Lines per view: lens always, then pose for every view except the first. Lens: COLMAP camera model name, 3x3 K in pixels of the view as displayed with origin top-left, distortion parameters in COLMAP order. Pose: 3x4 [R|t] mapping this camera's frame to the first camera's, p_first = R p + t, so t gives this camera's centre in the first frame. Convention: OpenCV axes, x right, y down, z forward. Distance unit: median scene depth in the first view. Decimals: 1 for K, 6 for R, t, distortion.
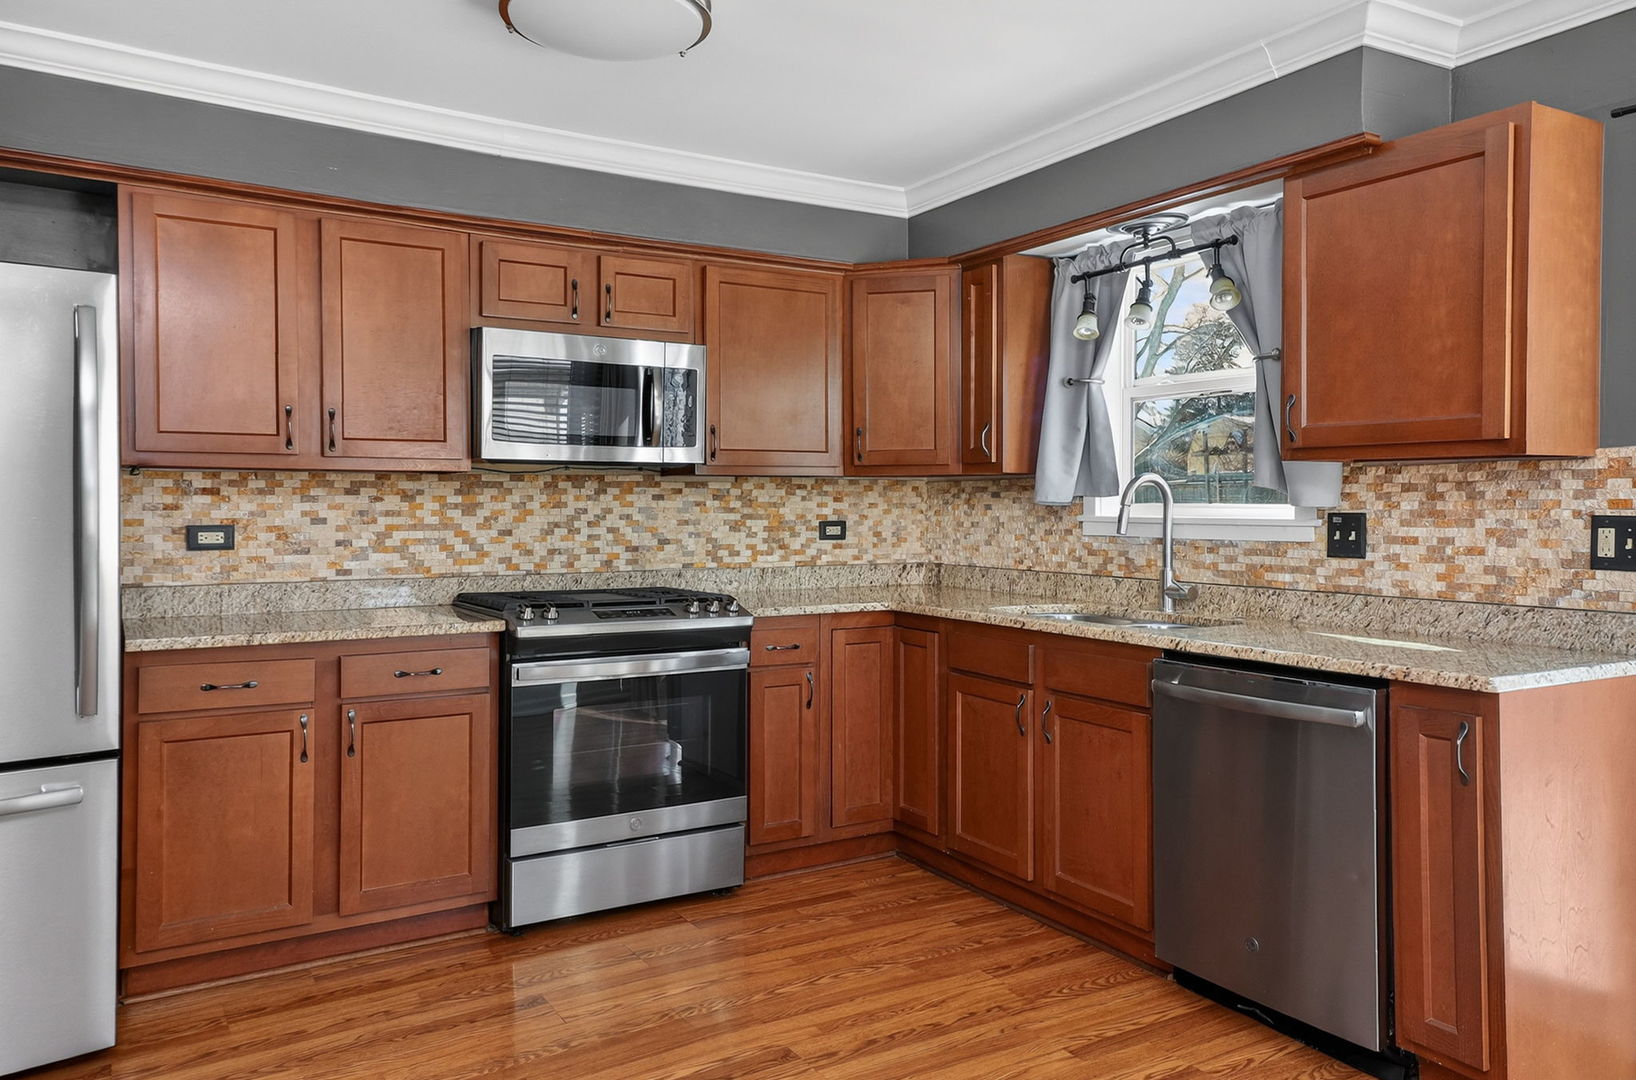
lens RADIAL K [[1133.1, 0, 818.7], [0, 1133.1, 509.8], [0, 0, 1]] dist [0.051573, -0.000048]
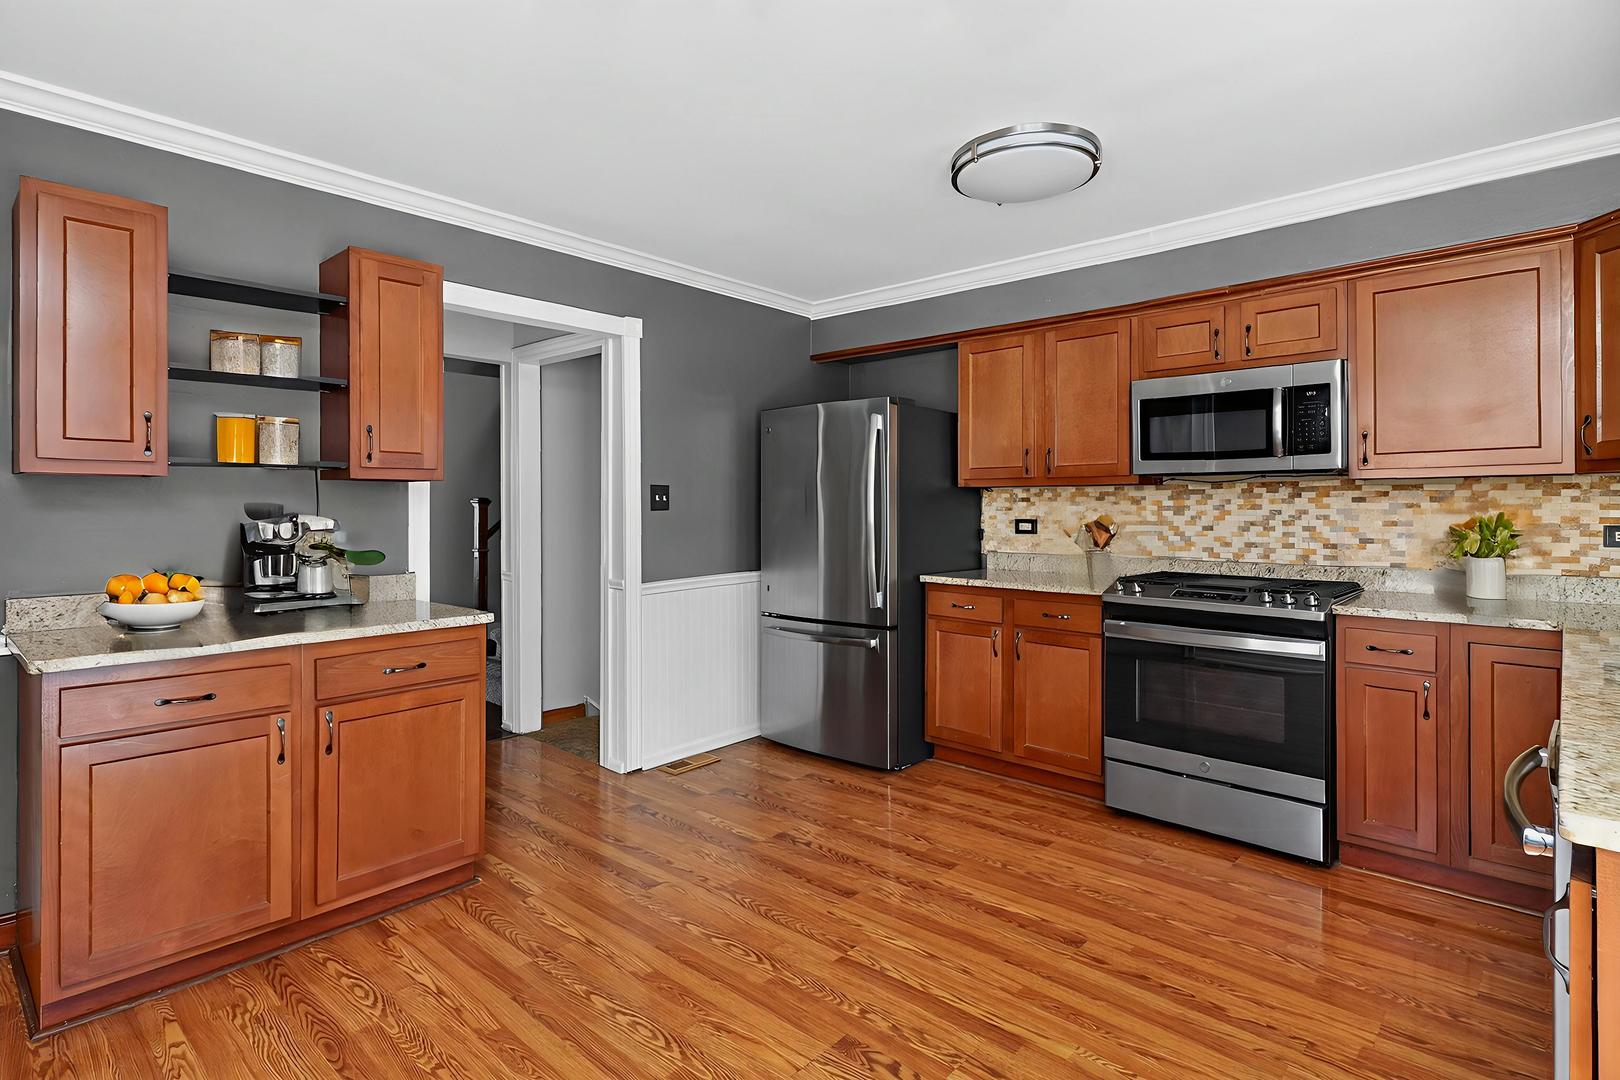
lens RADIAL K [[795.9, 0, 810.3], [0, 795.9, 504.4], [0, 0, 1]] dist [-0.001283, -0.000585]
pose [[0.294388, -0.005788, -0.955669, 0.500348], [-0.003030, 0.999971, -0.006989, 0.000347], [0.955681, 0.004954, 0.294361, 0.317142]]
